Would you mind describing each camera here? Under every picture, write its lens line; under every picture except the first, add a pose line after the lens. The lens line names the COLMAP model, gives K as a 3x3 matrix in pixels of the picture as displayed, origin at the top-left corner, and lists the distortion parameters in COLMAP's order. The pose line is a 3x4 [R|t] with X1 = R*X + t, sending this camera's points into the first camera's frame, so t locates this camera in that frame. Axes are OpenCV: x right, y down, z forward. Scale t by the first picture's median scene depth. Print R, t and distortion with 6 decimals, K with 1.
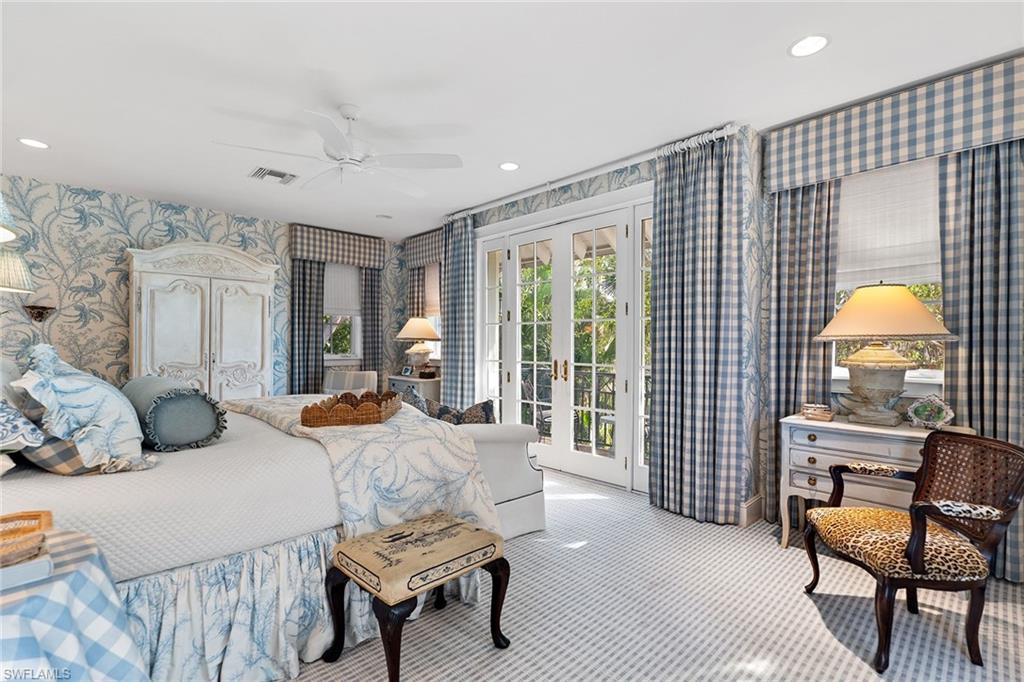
lens RADIAL K [[468.5, 0, 518.5], [0, 468.5, 345.5], [0, 0, 1]] dist [-0.002989, 0.000313]
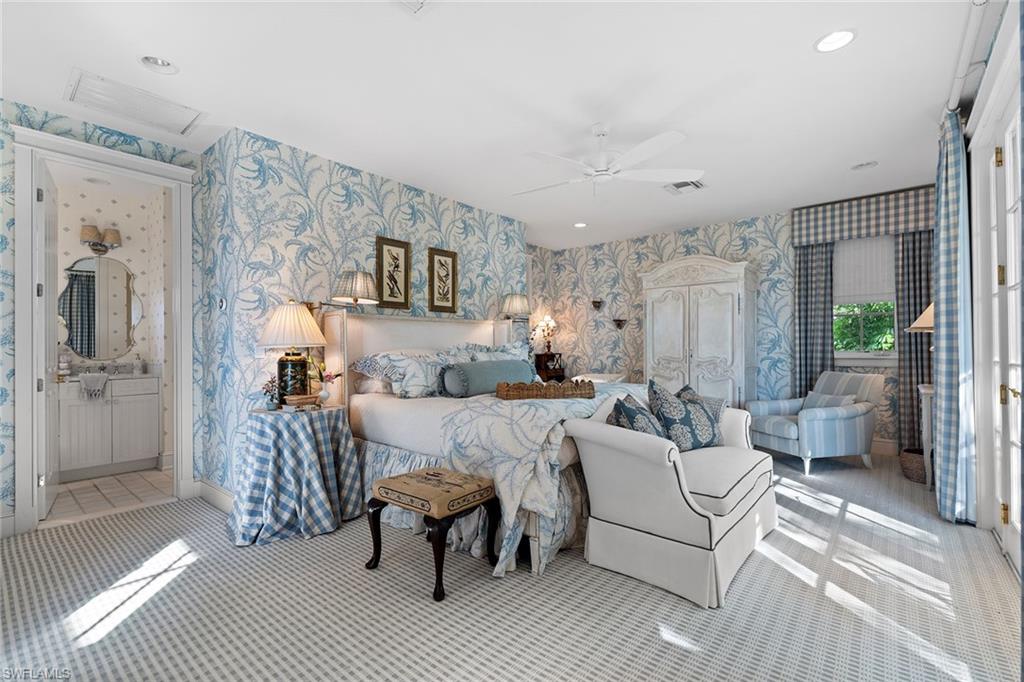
lens RADIAL K [[468.5, 0, 517.2], [0, 468.5, 344.0], [0, 0, 1]] dist [-0.002989, 0.000313]
pose [[0.094744, -0.014872, -0.995391, 0.503943], [0.006195, 0.999878, -0.014349, 0.018454], [0.995482, -0.004807, 0.094824, 0.485061]]
